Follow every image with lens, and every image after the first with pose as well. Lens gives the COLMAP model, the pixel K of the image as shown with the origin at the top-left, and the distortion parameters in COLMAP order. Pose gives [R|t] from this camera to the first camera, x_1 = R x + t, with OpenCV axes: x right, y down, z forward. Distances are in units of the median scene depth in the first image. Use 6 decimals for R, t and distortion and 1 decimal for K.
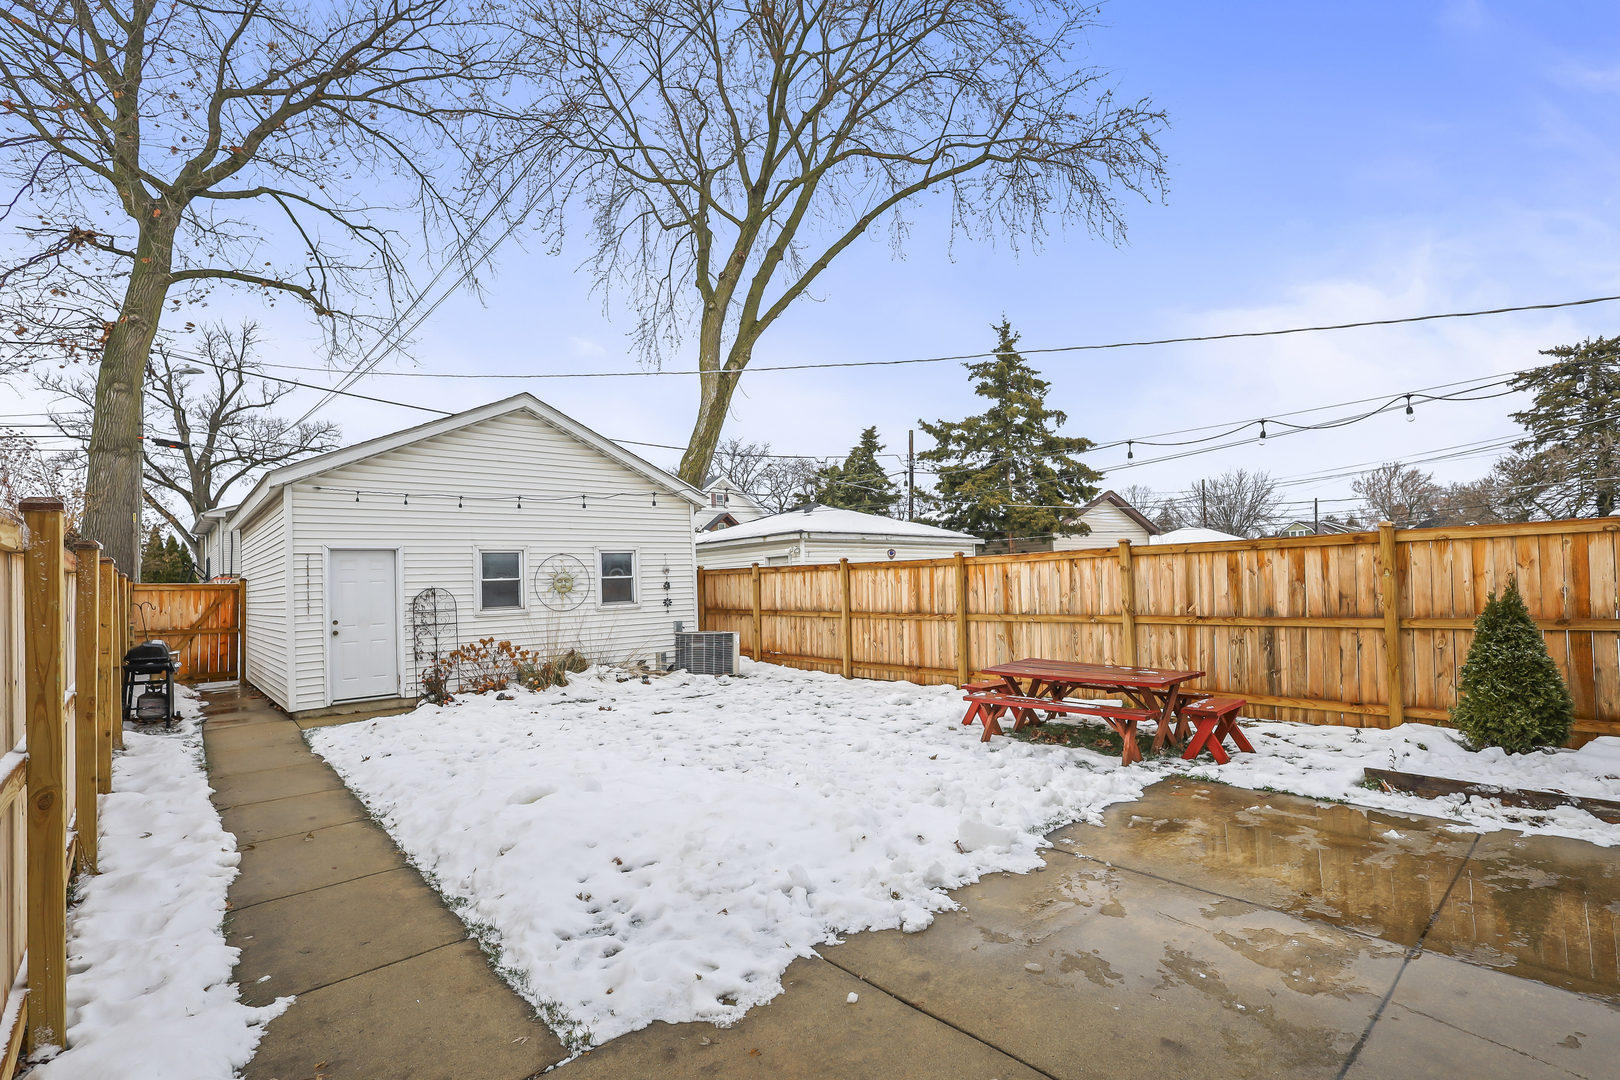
lens RADIAL K [[754.7, 0, 806.5], [0, 754.7, 545.2], [0, 0, 1]] dist [0.000150, 0.000298]
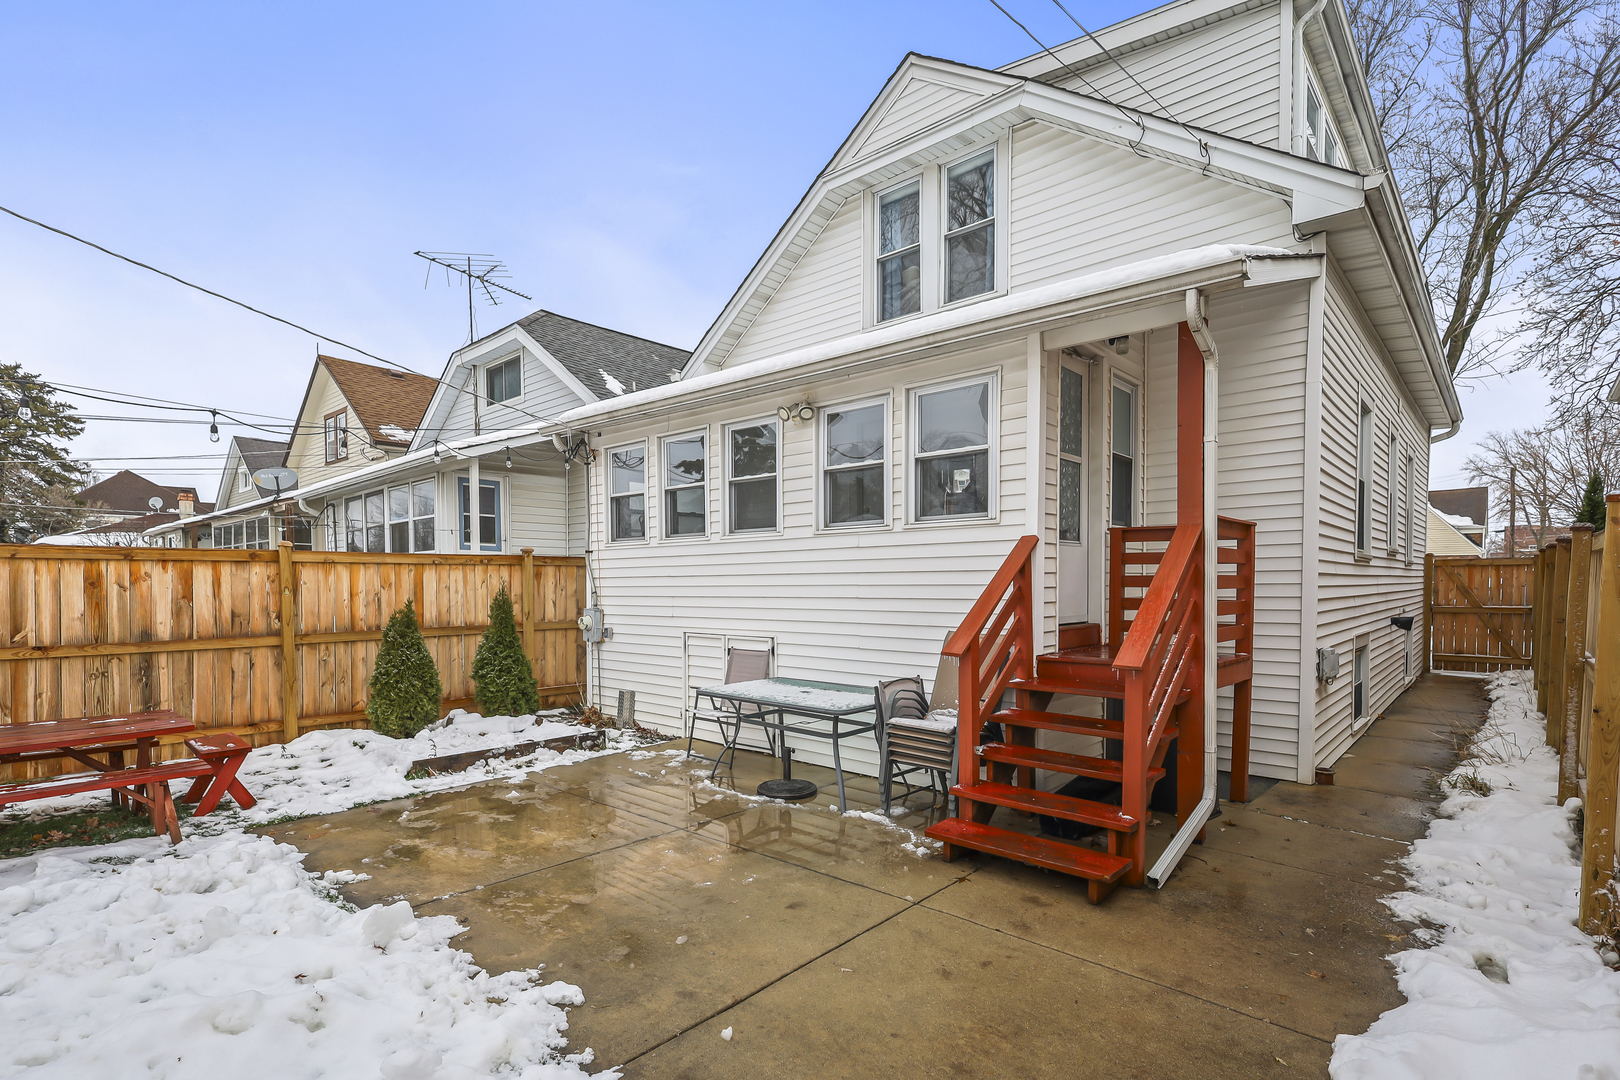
lens RADIAL K [[773.5, 0, 804.3], [0, 773.5, 605.6], [0, 0, 1]] dist [0.000978, 0.001170]
pose [[-0.115383, 0.004100, 0.993313, -0.329829], [-0.043629, 0.999006, -0.009192, 0.032290], [-0.992362, -0.044398, -0.115089, 0.388032]]
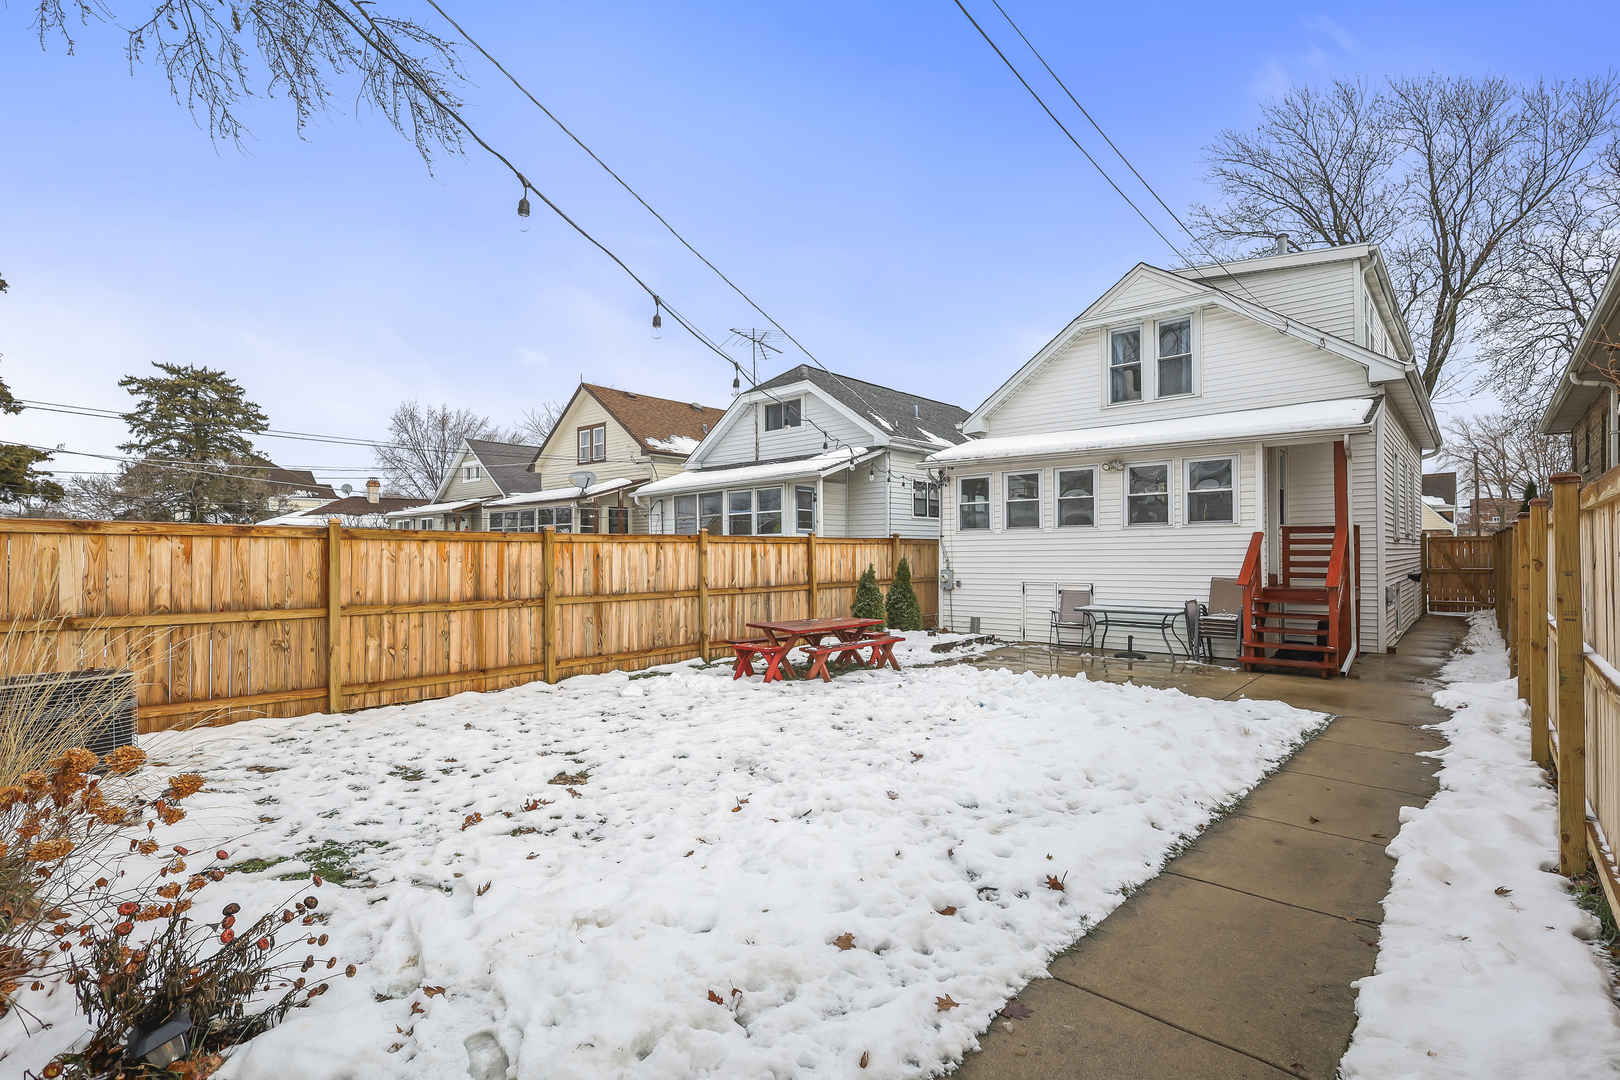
lens RADIAL K [[754.7, 0, 806.5], [0, 754.7, 545.2], [0, 0, 1]] dist [0.000150, 0.000298]
pose [[-0.127609, 0.045600, 0.990776, -0.993247], [-0.040448, 0.997872, -0.051136, 0.089477], [-0.990999, -0.046601, -0.125493, 1.152923]]
